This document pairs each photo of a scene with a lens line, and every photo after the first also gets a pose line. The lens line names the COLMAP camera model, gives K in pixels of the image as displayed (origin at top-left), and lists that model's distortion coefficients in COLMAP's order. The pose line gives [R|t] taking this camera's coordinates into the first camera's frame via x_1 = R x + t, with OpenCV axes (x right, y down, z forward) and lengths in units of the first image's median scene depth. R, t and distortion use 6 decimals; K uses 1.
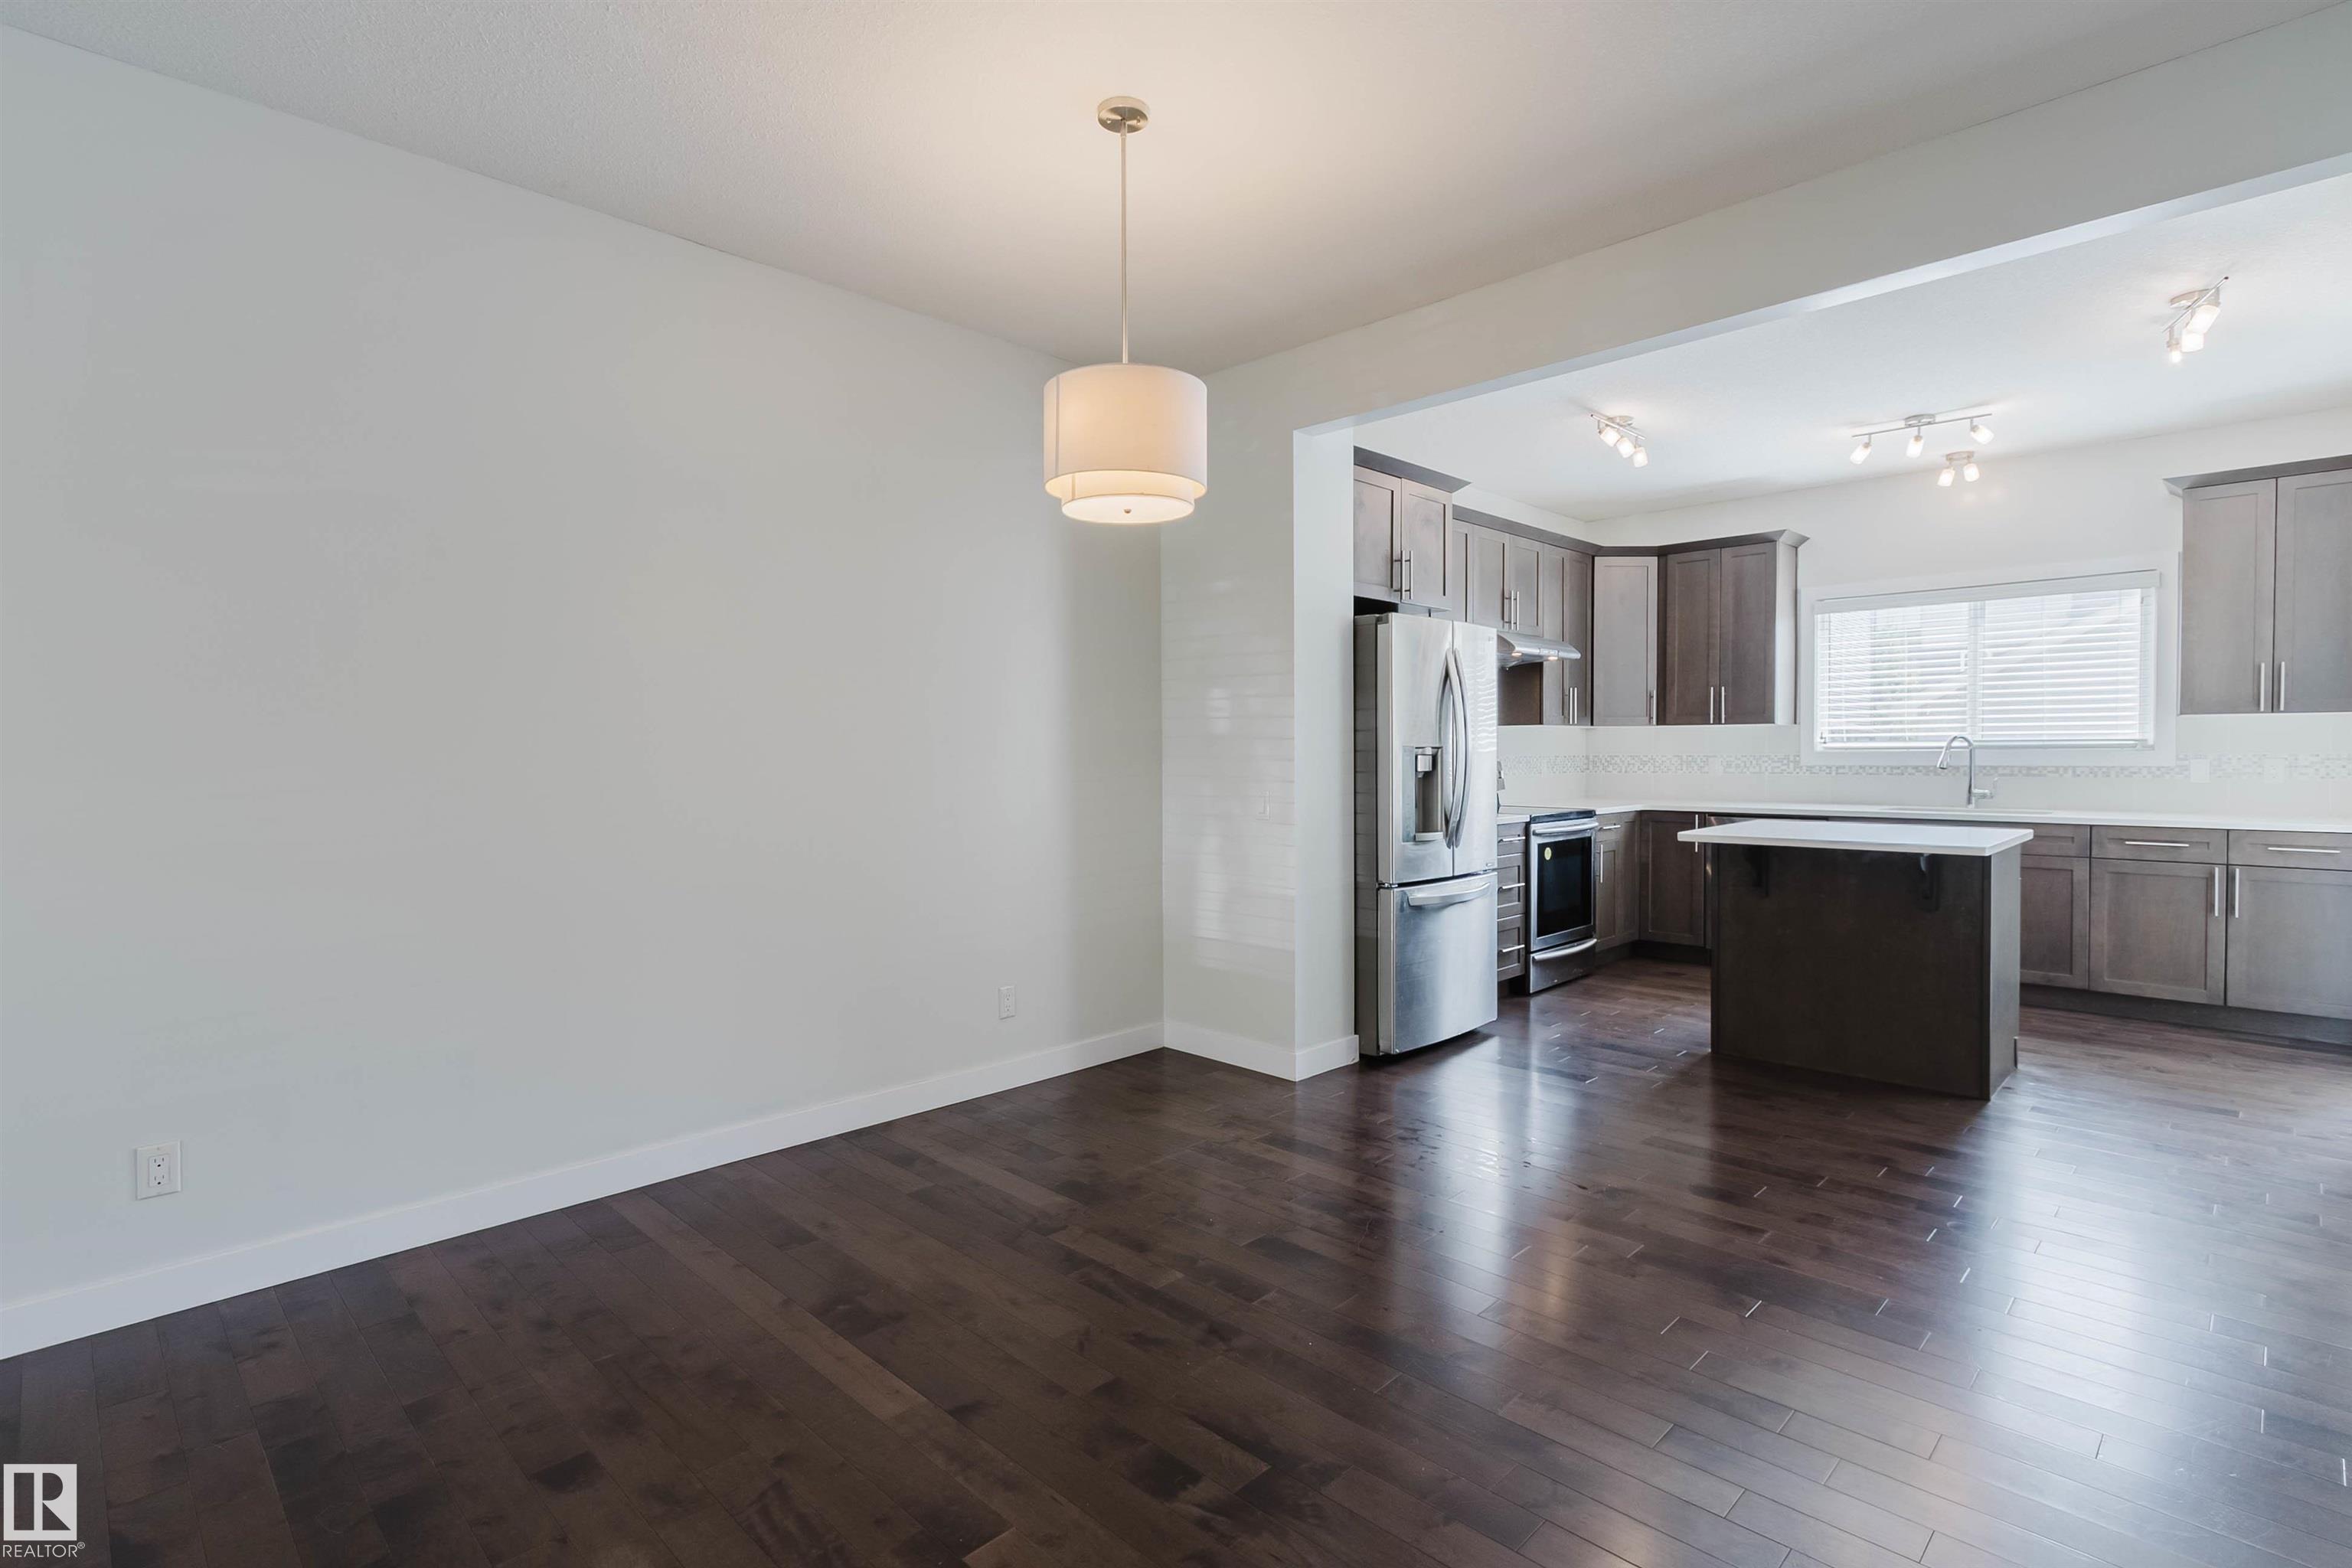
lens RADIAL K [[1121.3, 0, 1168.0], [0, 1121.3, 781.0], [0, 0, 1]] dist [0.002307, 0.000045]
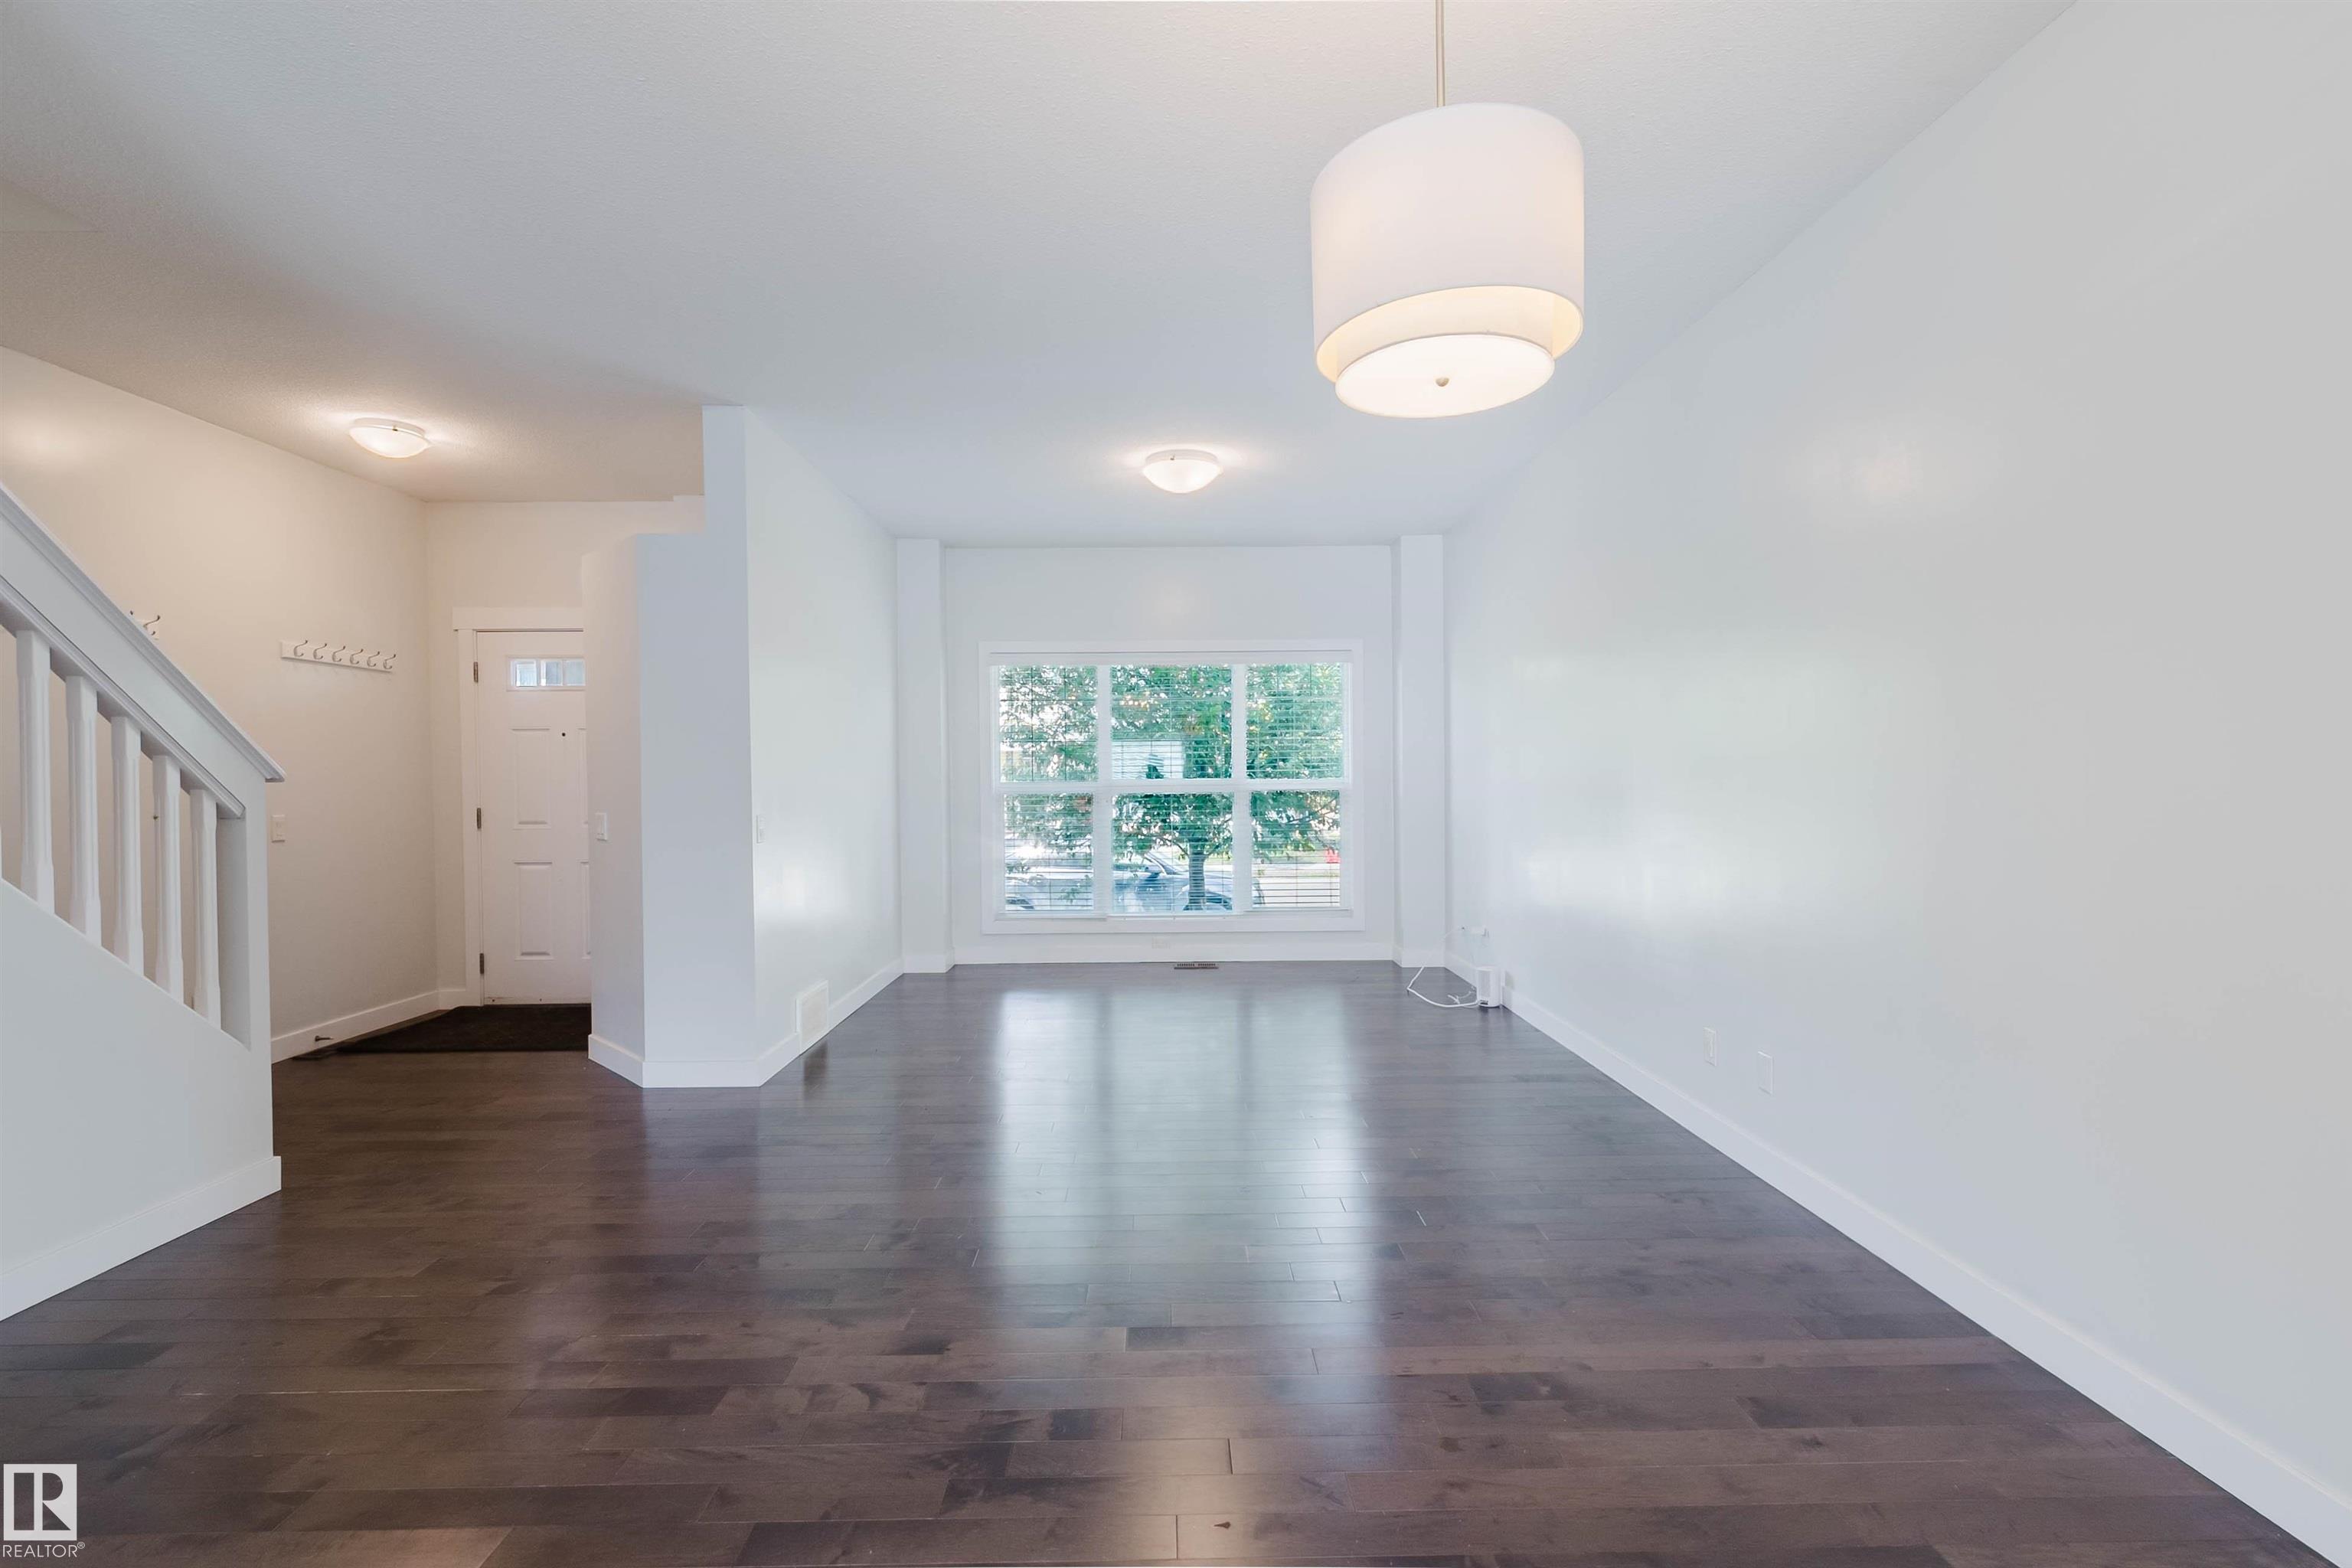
lens RADIAL K [[1064.9, 0, 1170.5], [0, 1064.9, 786.9], [0, 0, 1]] dist [0.002774, -0.000223]
pose [[-0.701734, 0.020375, -0.712148, 0.232380], [-0.003463, 0.999482, 0.032009, -0.017462], [0.712431, 0.024928, -0.701299, 0.617350]]
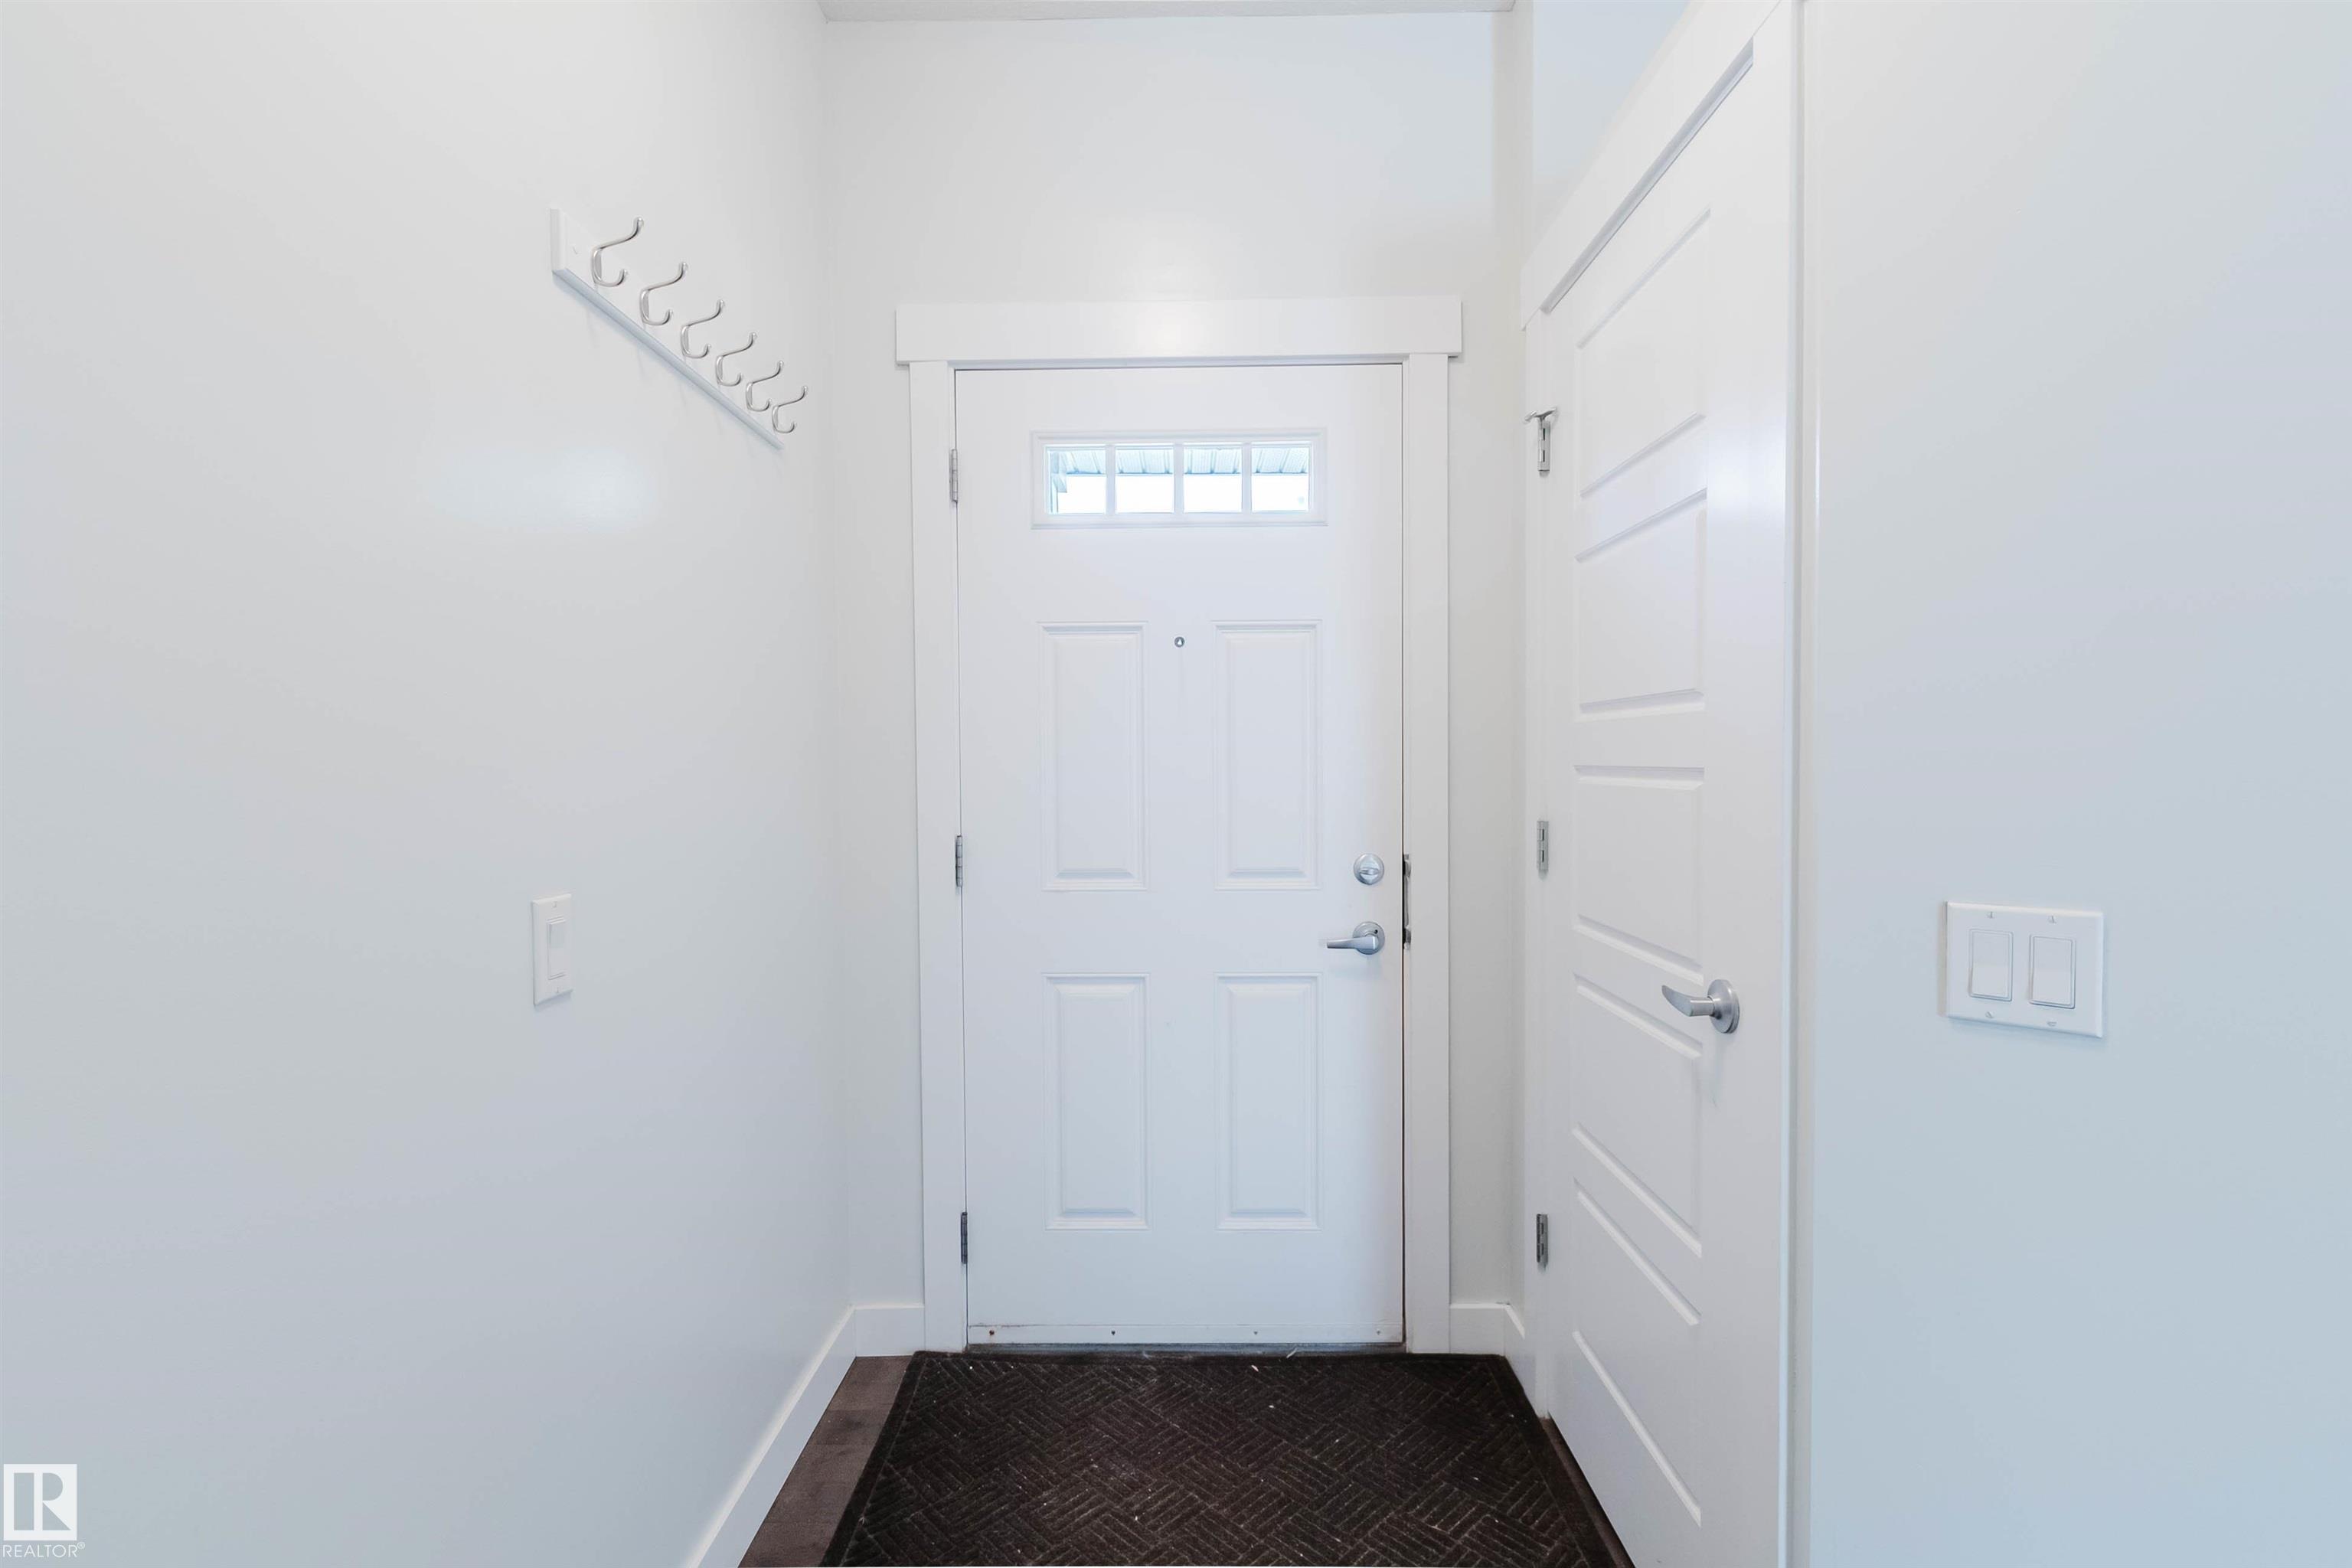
lens RADIAL K [[1064.9, 0, 1170.5], [0, 1064.9, 786.9], [0, 0, 1]] dist [0.002774, -0.000223]
pose [[-0.720152, 0.023578, -0.693416, 0.184052], [-0.010134, 0.998958, 0.044492, 0.002499], [0.693742, 0.039068, -0.719163, -0.253841]]
